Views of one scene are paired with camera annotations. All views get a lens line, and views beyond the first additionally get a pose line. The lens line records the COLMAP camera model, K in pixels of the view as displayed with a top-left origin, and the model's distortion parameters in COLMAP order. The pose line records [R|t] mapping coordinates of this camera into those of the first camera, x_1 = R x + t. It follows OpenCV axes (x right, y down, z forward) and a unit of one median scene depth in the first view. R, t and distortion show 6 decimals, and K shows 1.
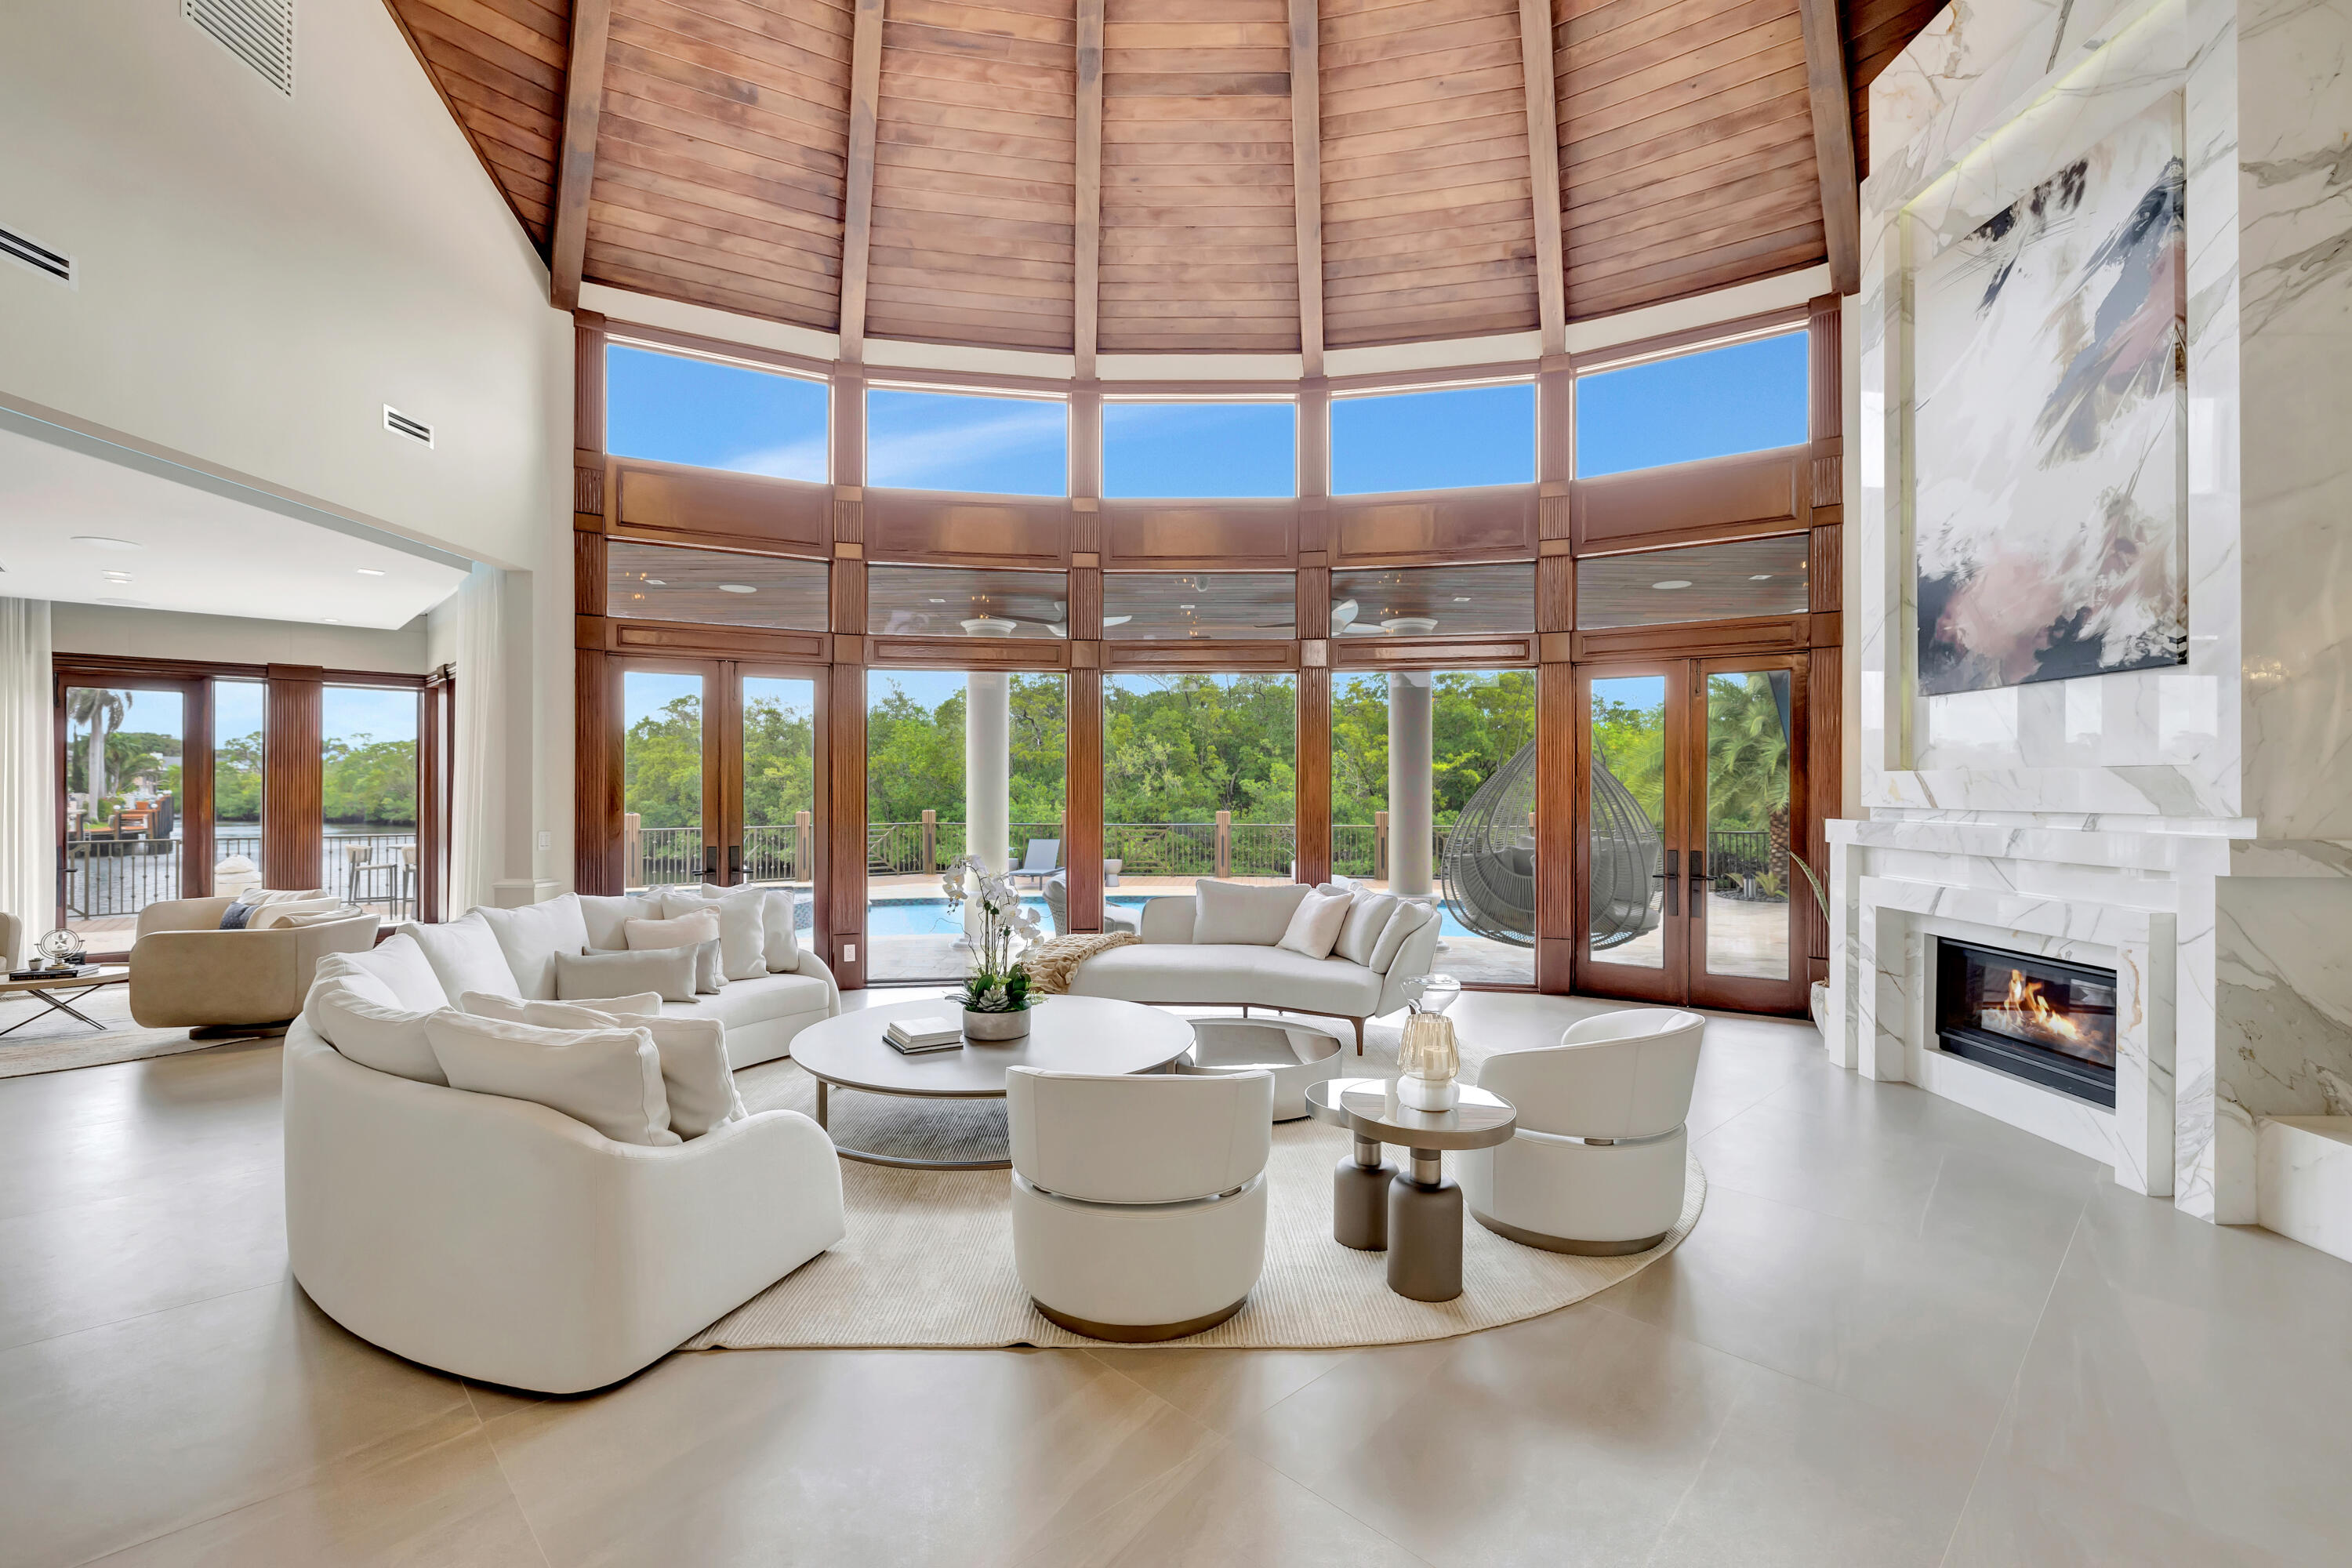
lens RADIAL K [[1035.7, 0, 1177.9], [0, 1035.7, 788.0], [0, 0, 1]] dist [-0.000173, -0.000002]
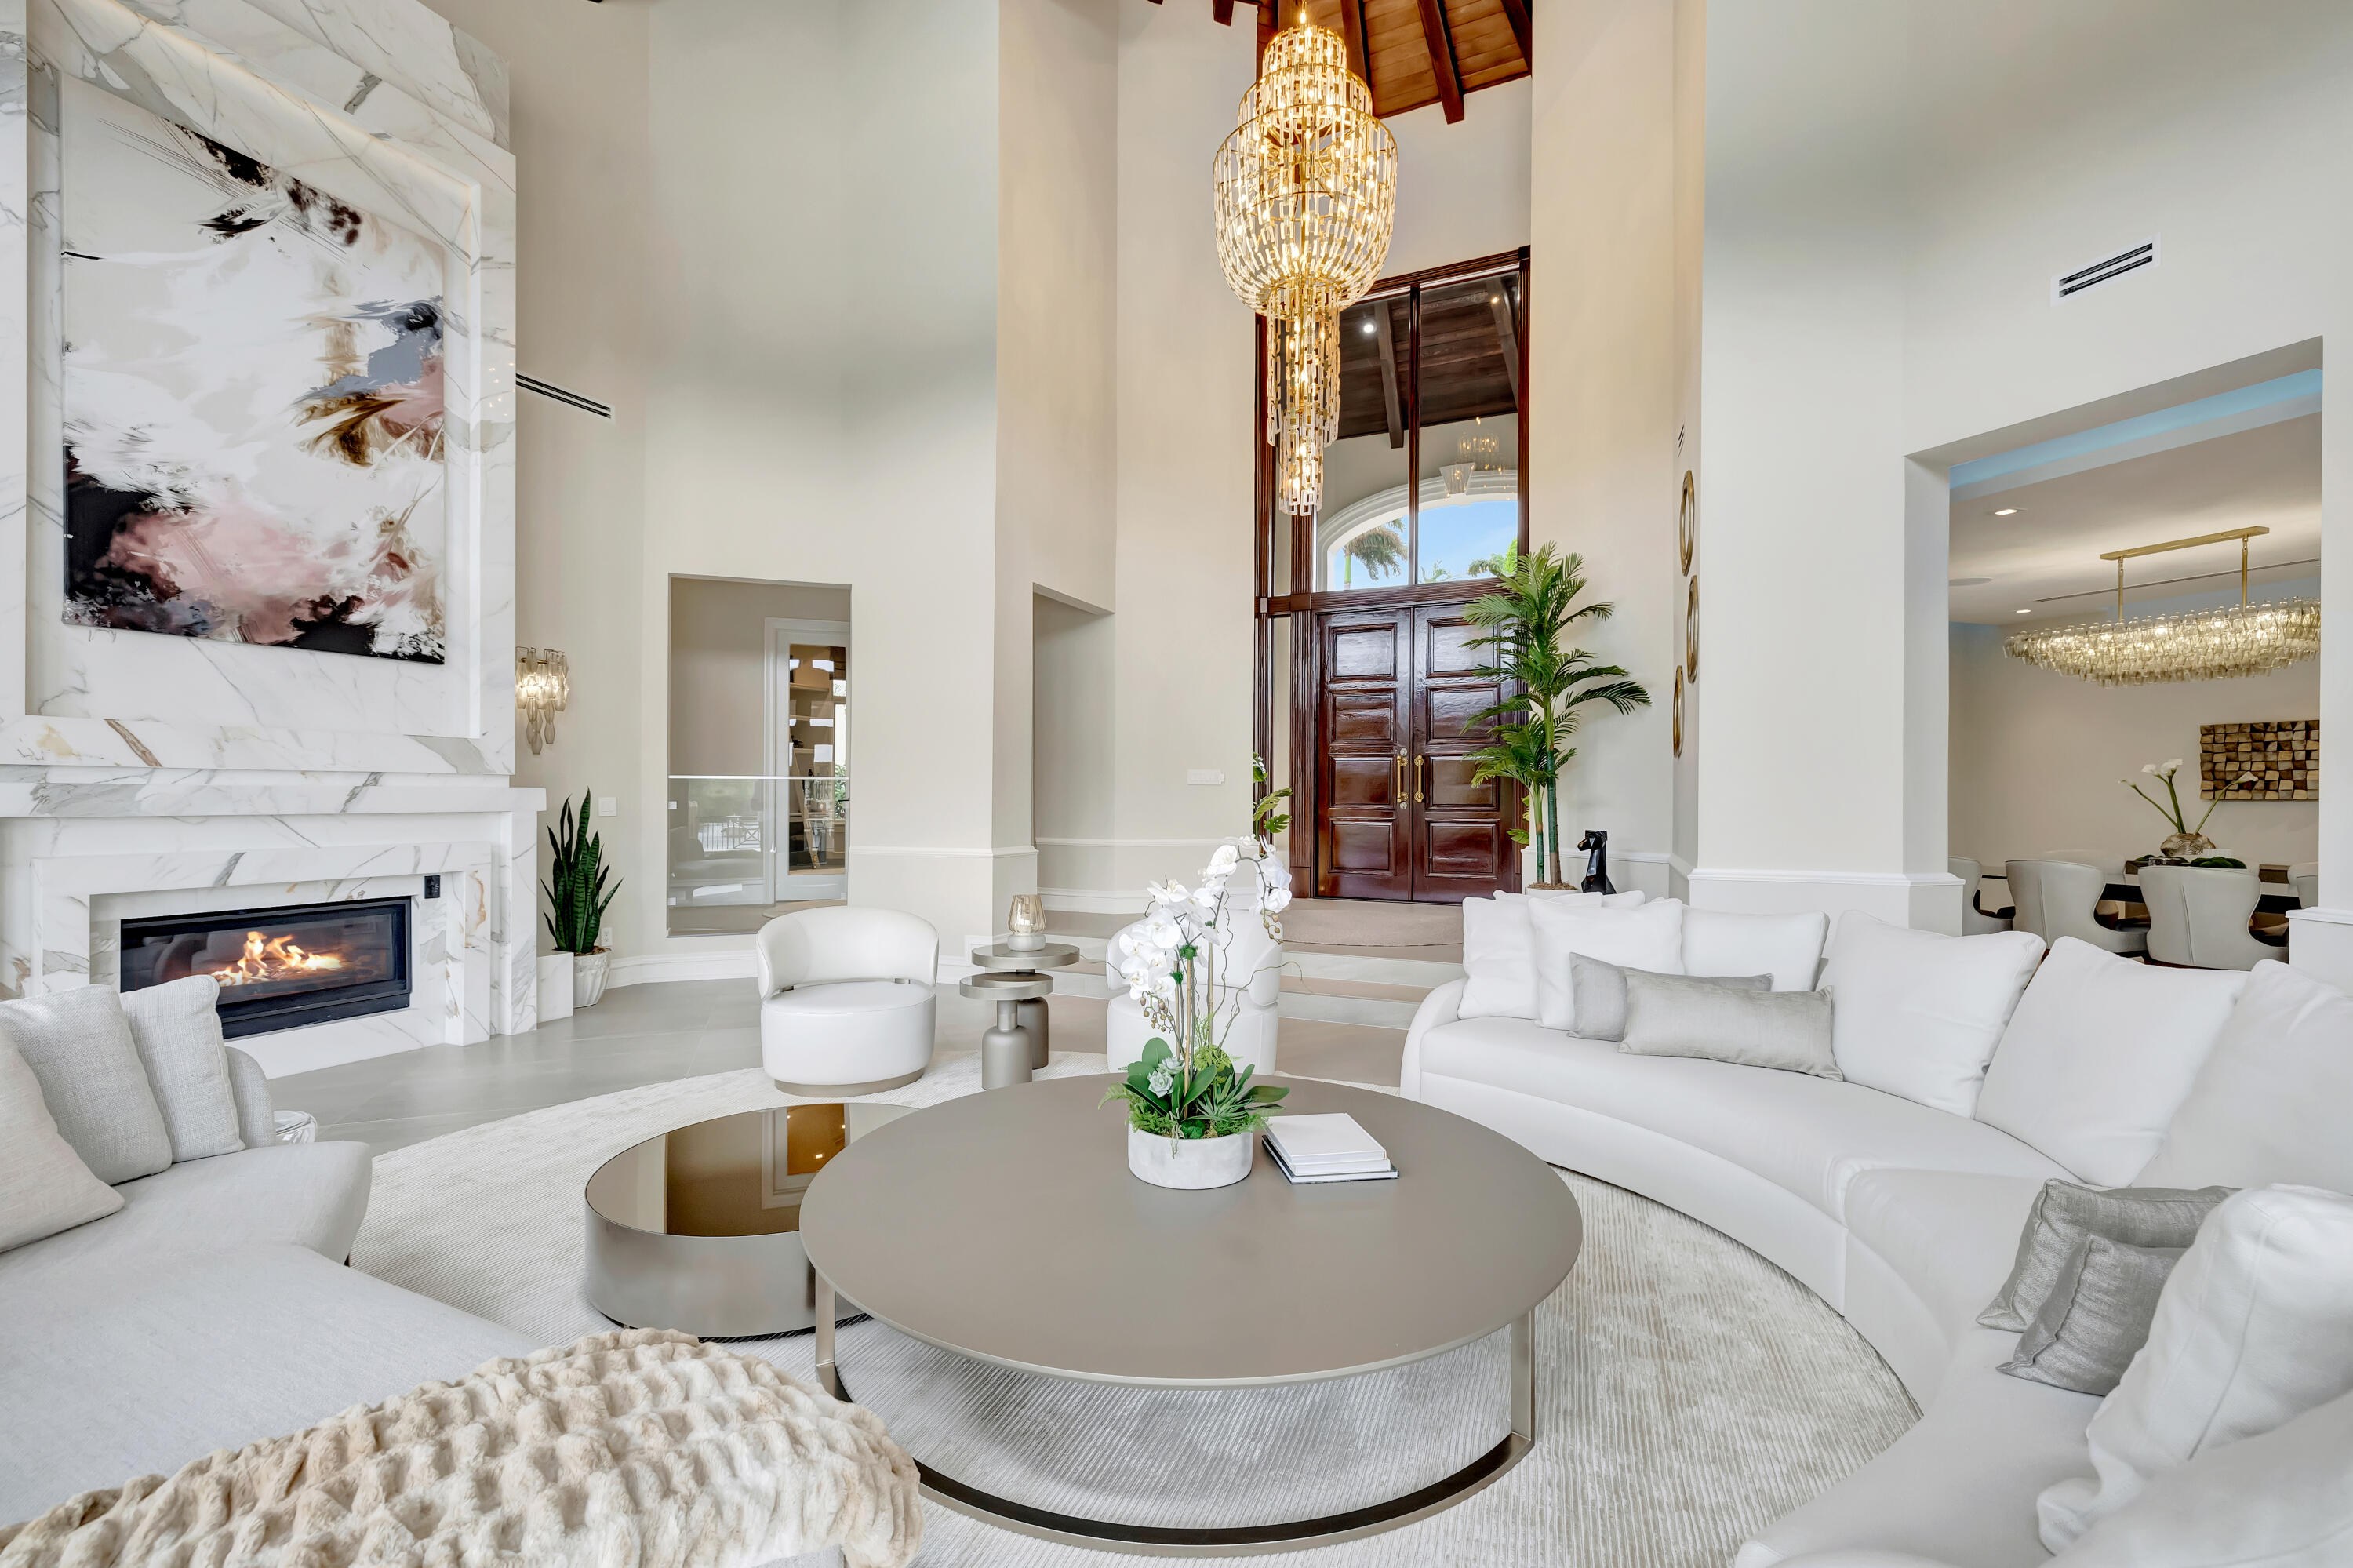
lens RADIAL K [[1005.1, 0, 1173.8], [0, 1005.1, 793.4], [0, 0, 1]] dist [-0.001253, -0.000262]
pose [[-0.910661, -0.002652, 0.413146, -0.429788], [-0.004677, 0.999981, -0.003890, 0.047527], [-0.413128, -0.005475, -0.910657, 1.631051]]
